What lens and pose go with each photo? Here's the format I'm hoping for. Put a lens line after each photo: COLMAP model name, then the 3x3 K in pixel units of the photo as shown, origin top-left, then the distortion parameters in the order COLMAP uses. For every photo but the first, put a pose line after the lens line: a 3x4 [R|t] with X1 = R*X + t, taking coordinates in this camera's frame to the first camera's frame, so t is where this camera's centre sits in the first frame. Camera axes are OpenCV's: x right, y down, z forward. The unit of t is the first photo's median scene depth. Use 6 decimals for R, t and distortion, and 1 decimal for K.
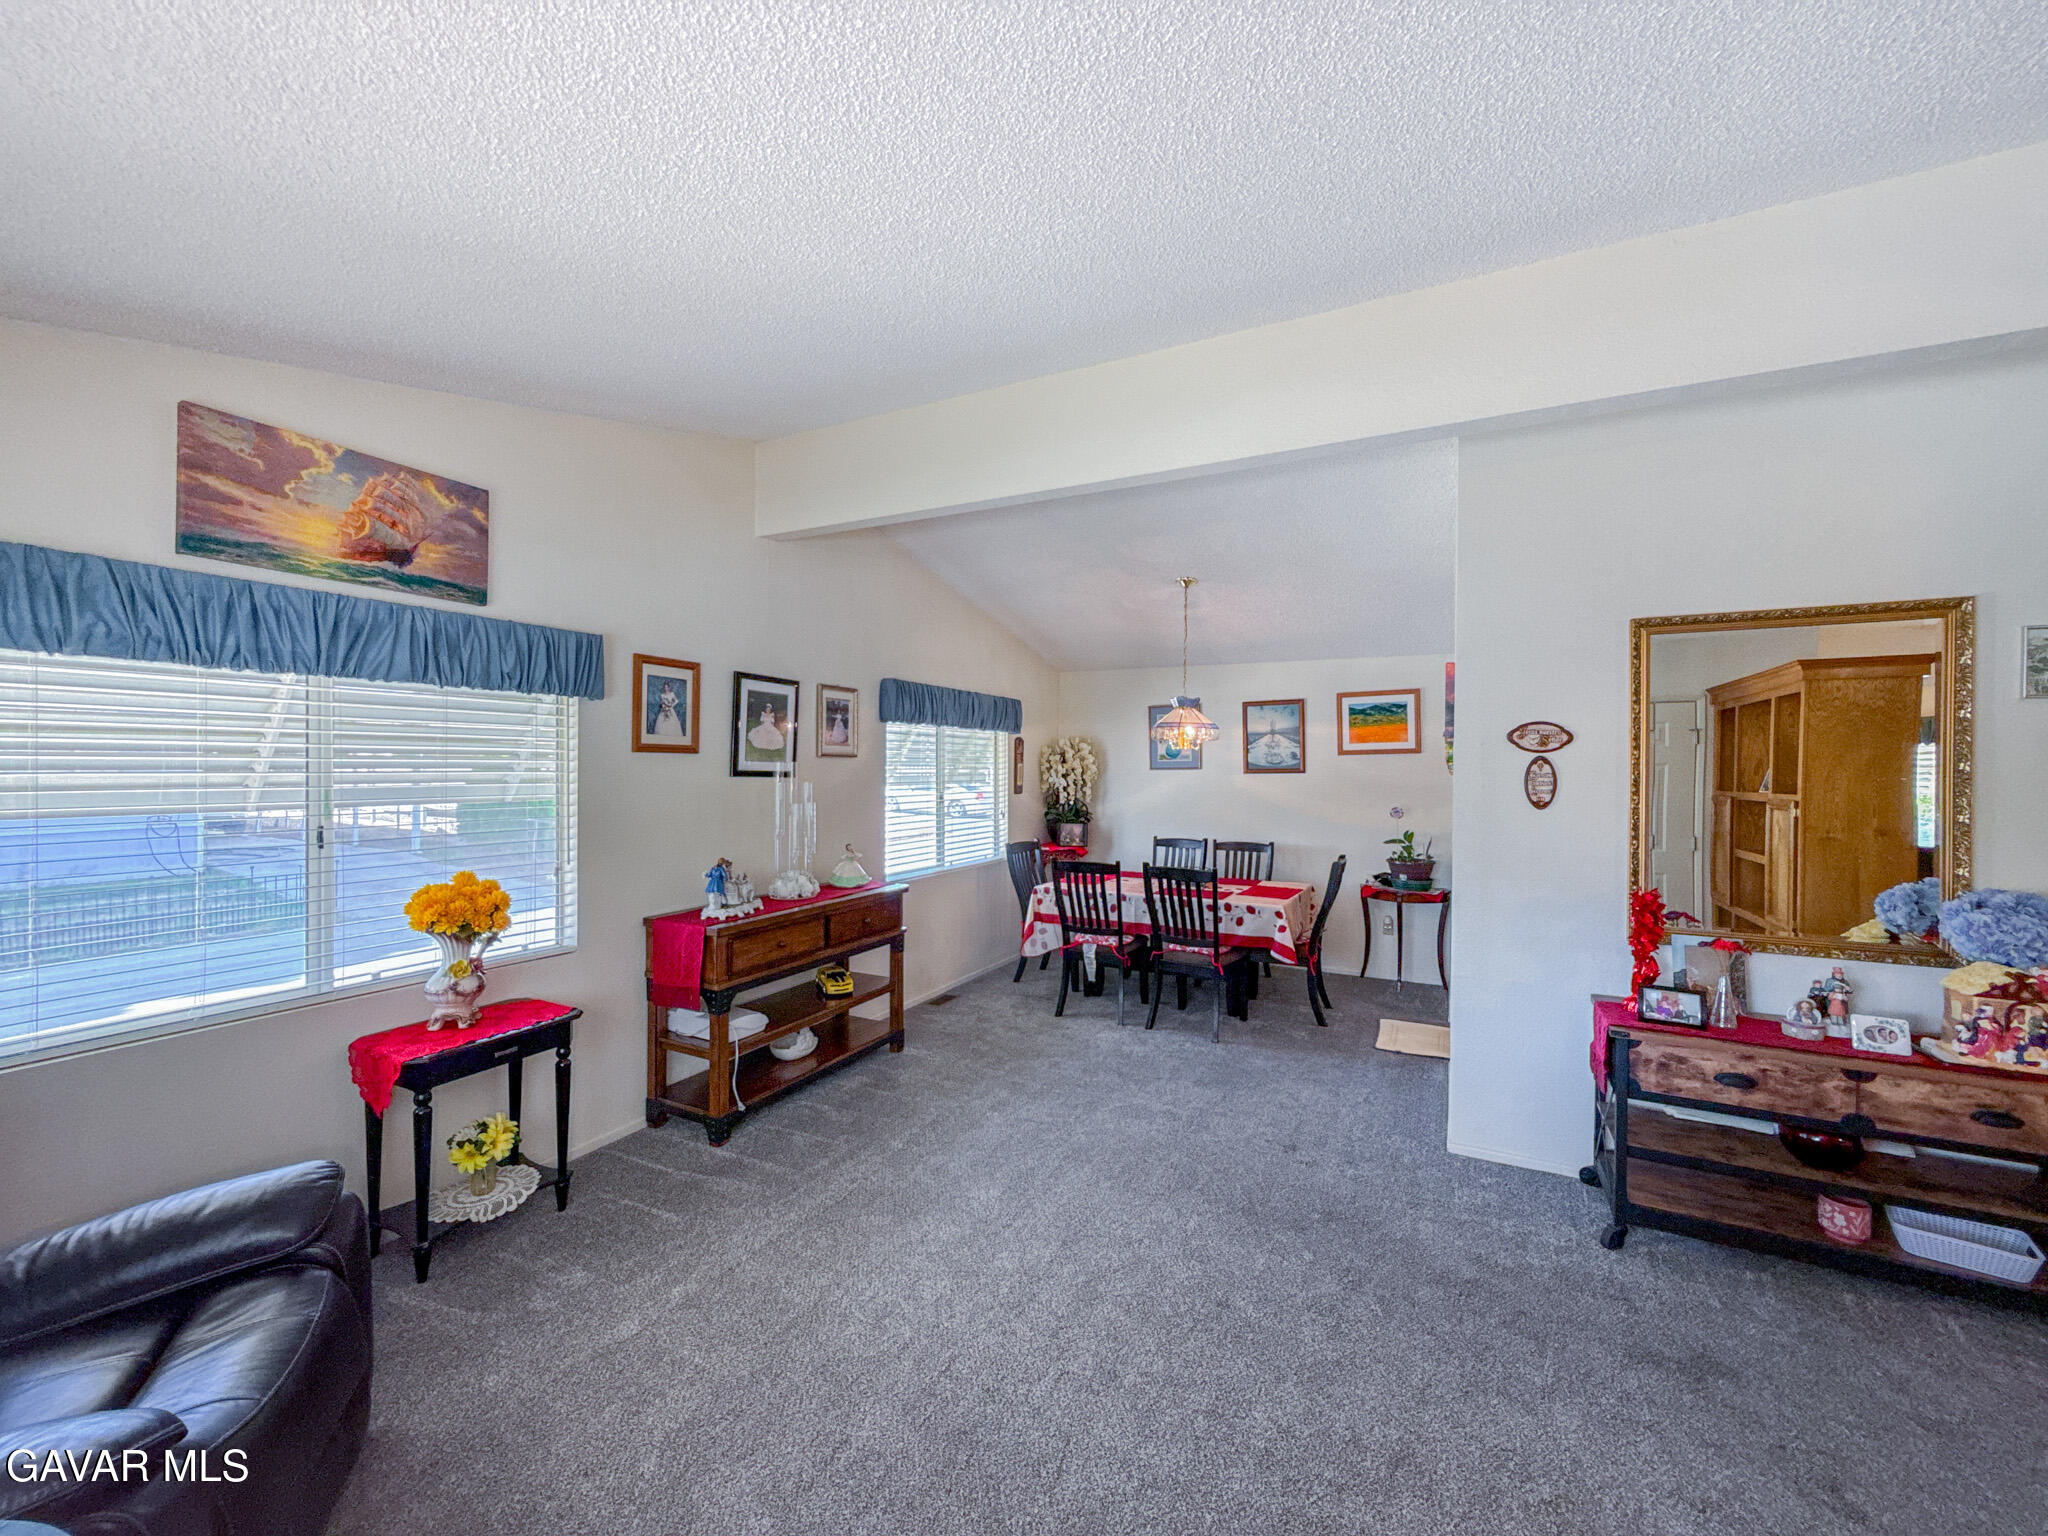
lens RADIAL K [[816.6, 0, 1027.4], [0, 816.6, 773.7], [0, 0, 1]] dist [-0.000728, -0.000071]
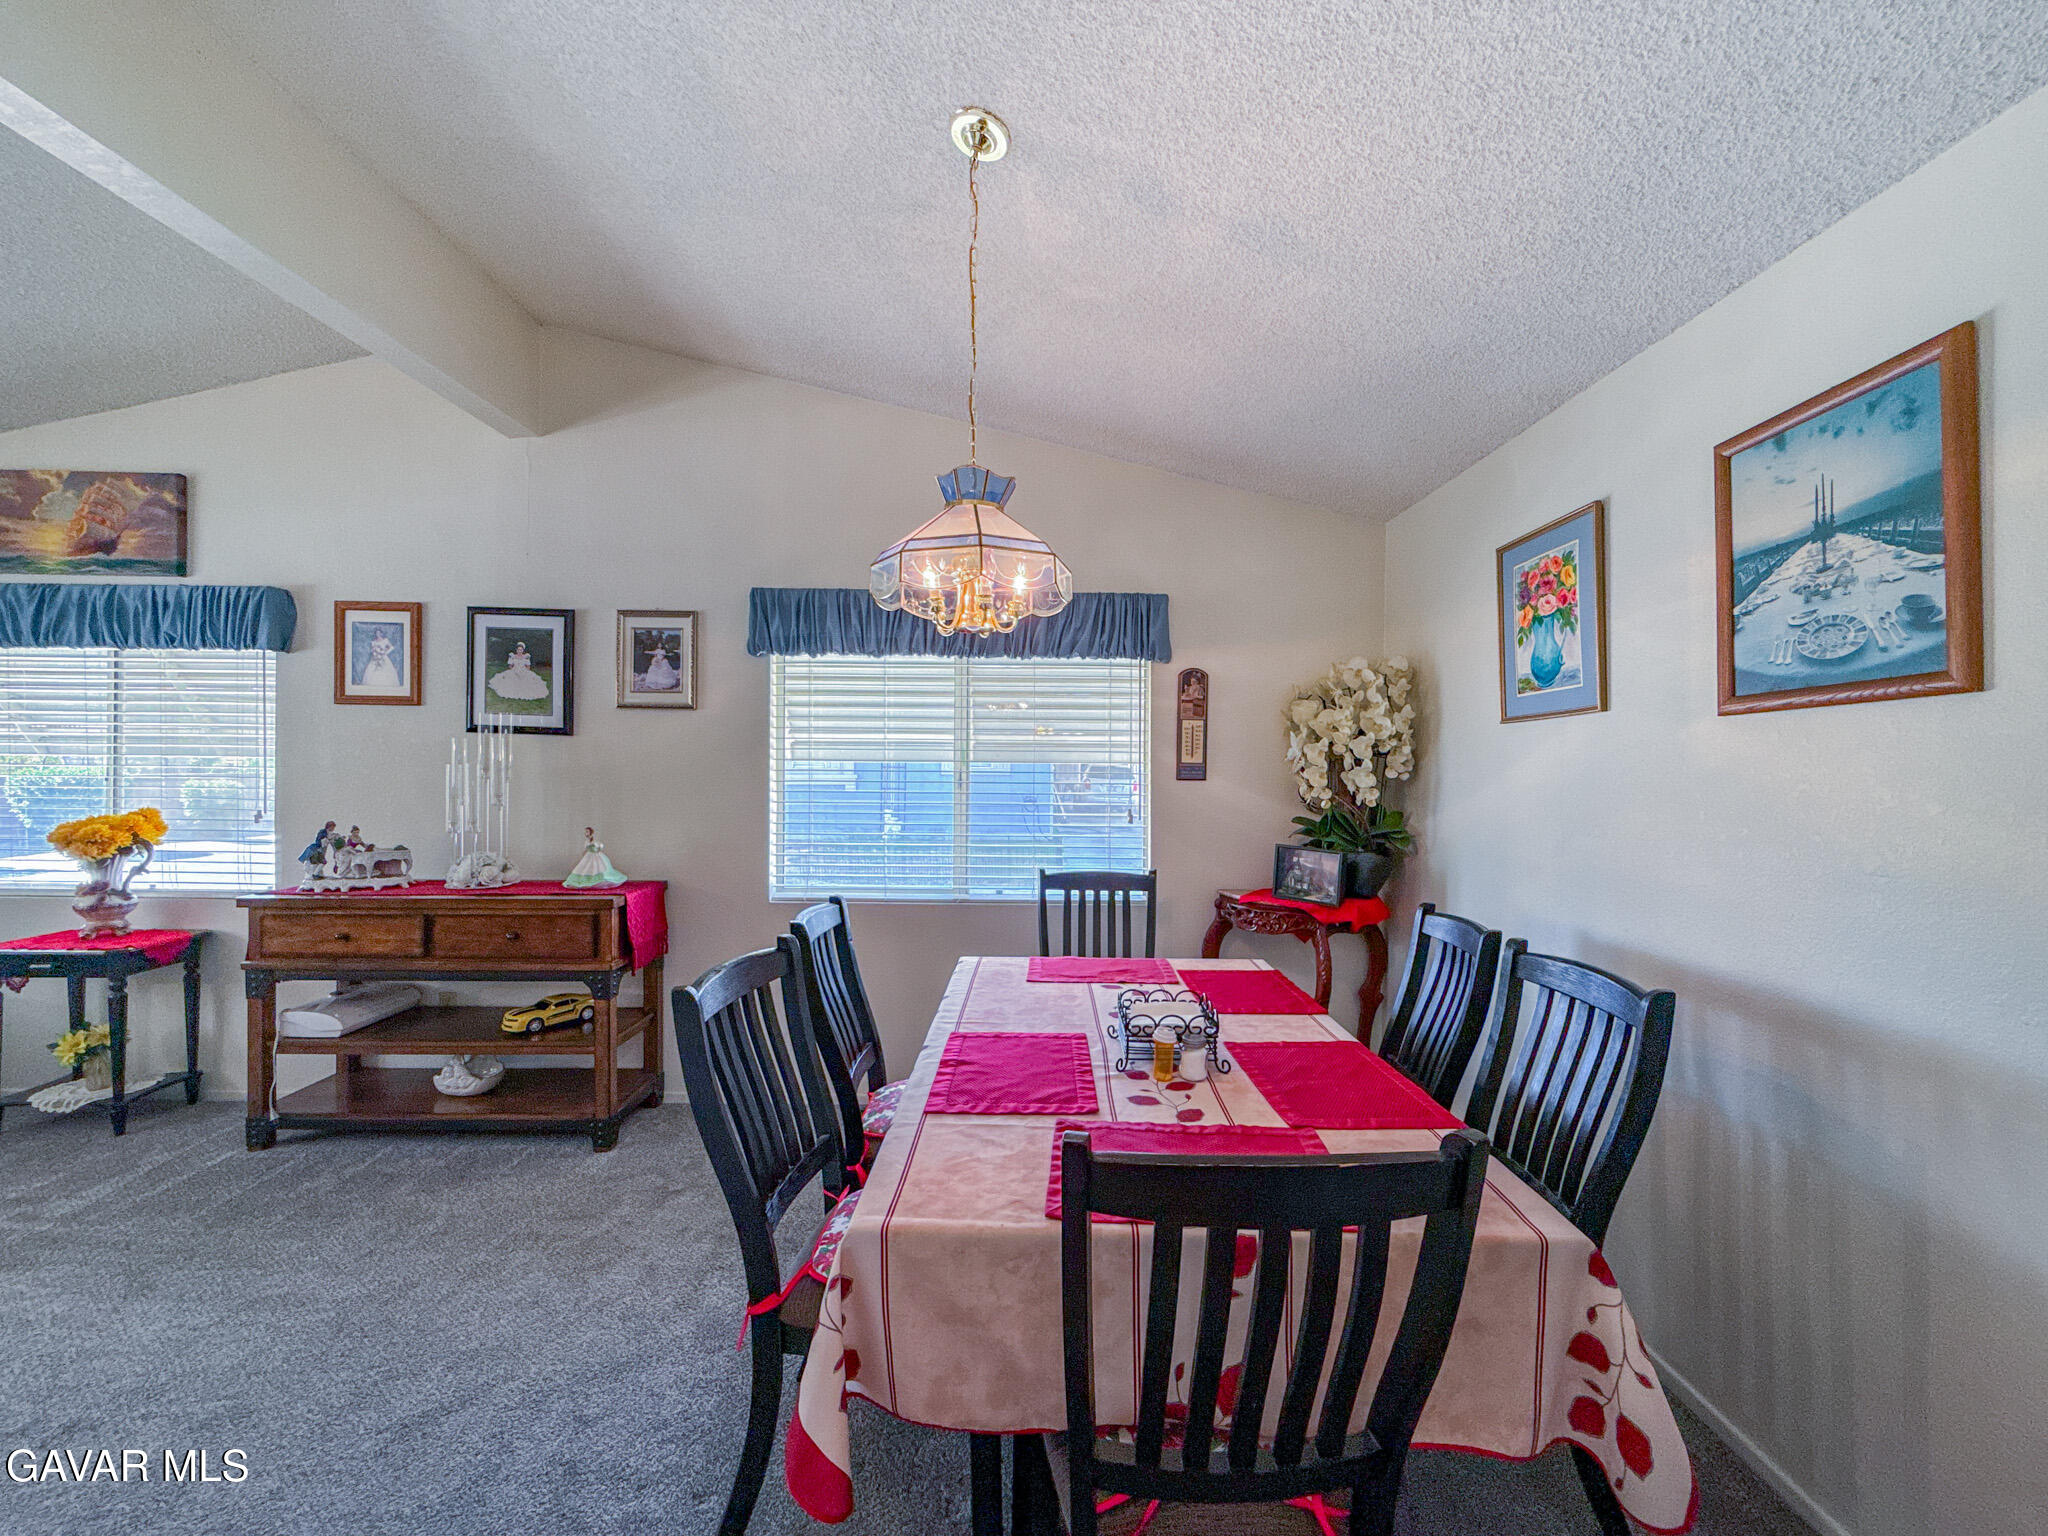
lens RADIAL K [[826.9, 0, 1023.6], [0, 826.9, 766.2], [0, 0, 1]] dist [0.000818, 0.000157]
pose [[0.461143, 0.004868, -0.887313, 0.650063], [-0.016150, 0.999865, -0.002908, 0.031320], [0.887179, 0.015671, 0.461159, 1.096687]]
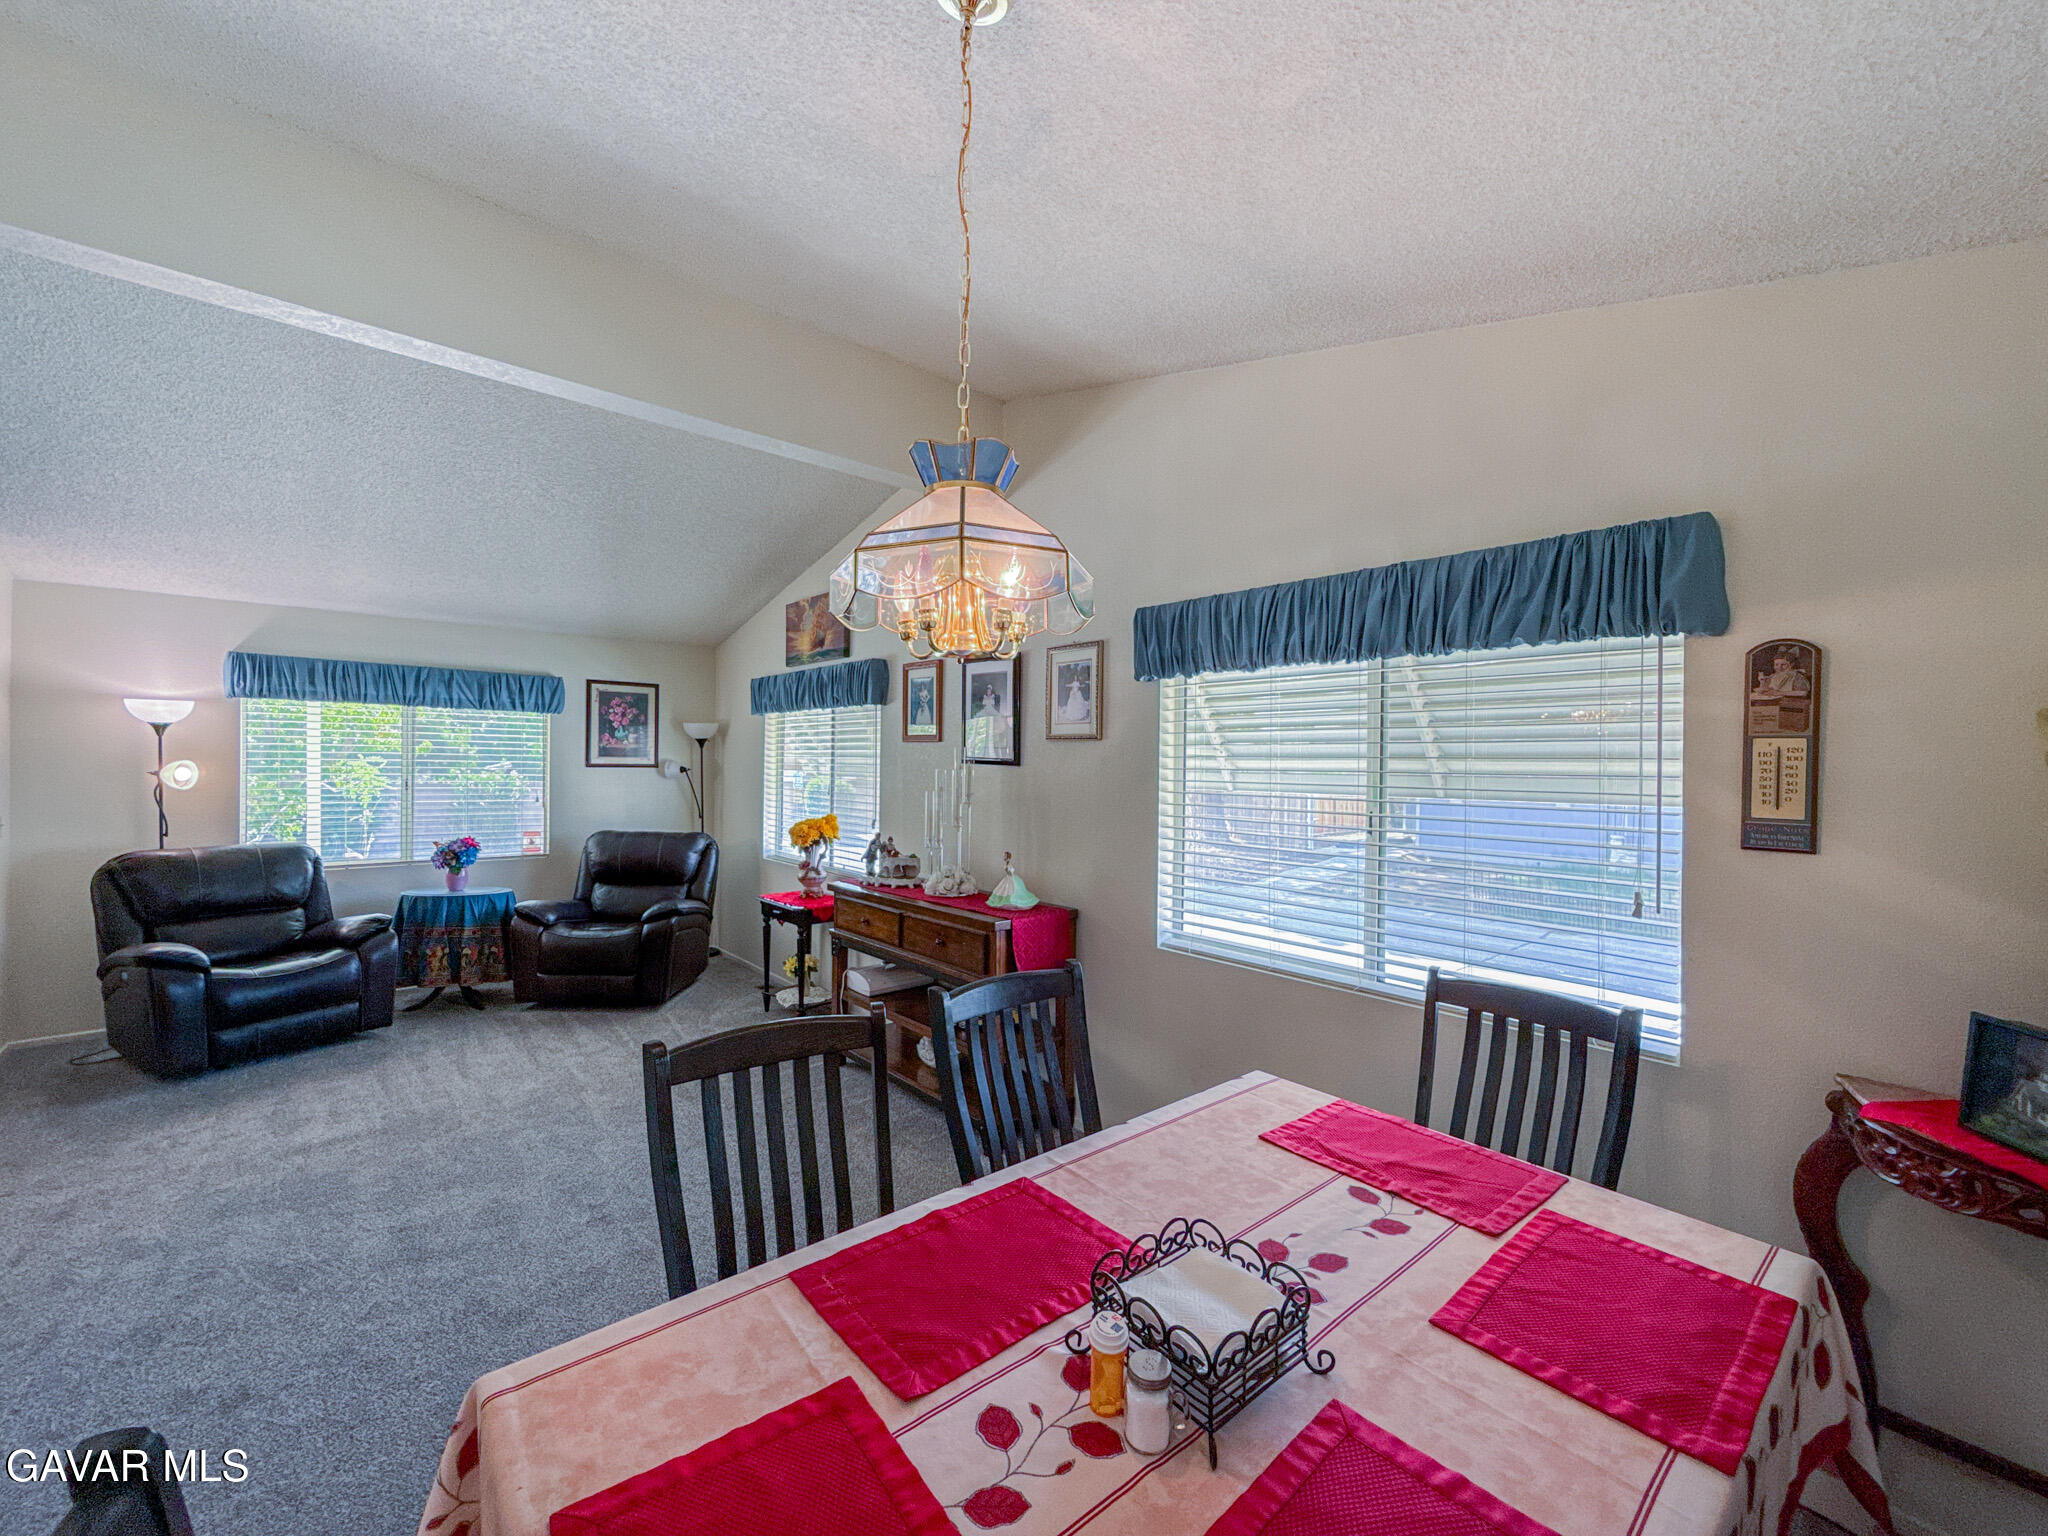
lens RADIAL K [[815.7, 0, 1027.9], [0, 815.7, 768.1], [0, 0, 1]] dist [-0.001685, -0.000311]
pose [[-0.367960, -0.003474, -0.929835, 0.537013], [-0.023037, 0.999720, 0.005382, 0.002263], [0.929556, 0.023401, -0.367937, 1.421044]]
